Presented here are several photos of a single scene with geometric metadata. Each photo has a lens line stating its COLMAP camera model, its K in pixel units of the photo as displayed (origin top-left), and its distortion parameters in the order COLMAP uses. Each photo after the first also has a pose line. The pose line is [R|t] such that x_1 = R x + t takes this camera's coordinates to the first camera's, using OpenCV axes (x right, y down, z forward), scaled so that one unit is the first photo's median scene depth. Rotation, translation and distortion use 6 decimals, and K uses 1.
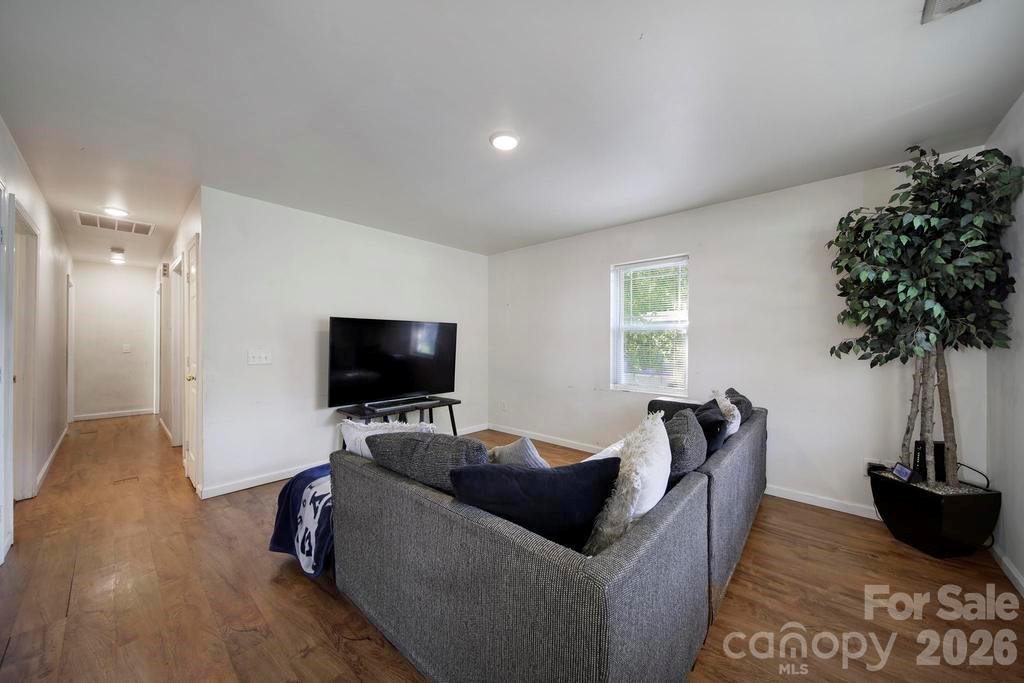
lens RADIAL K [[361.5, 0, 508.4], [0, 361.5, 336.3], [0, 0, 1]] dist [0.000673, -0.000077]
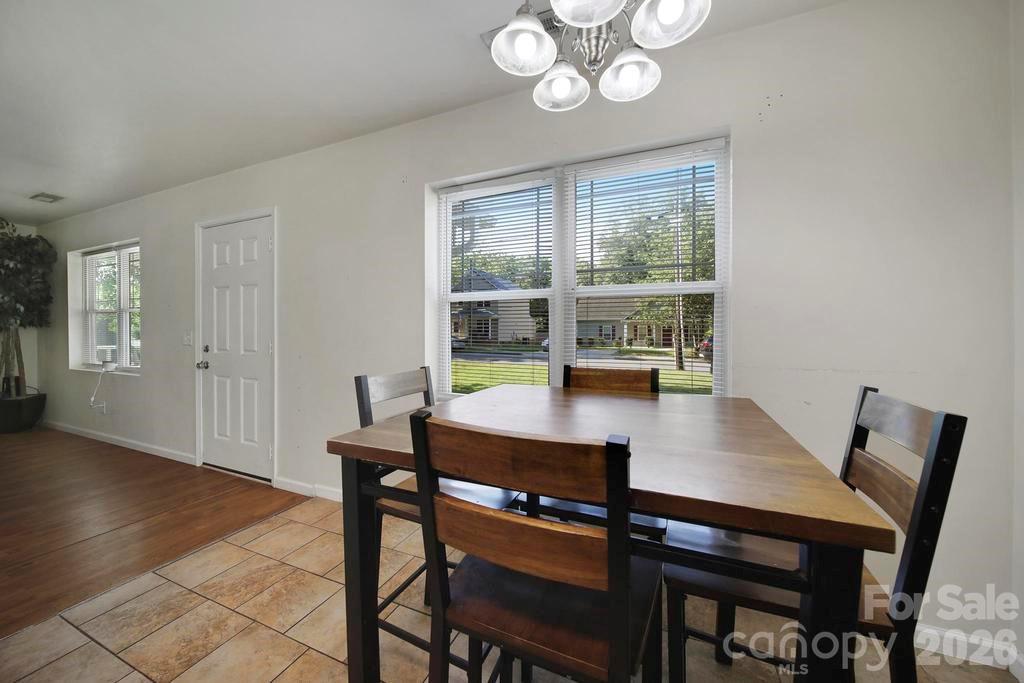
lens RADIAL K [[361.5, 0, 508.4], [0, 361.5, 336.3], [0, 0, 1]] dist [0.000673, -0.000077]
pose [[-0.330812, -0.011436, 0.943627, -1.698951], [-0.007864, 0.999925, 0.009361, 0.045126], [-0.943664, -0.004323, -0.330877, -0.955232]]
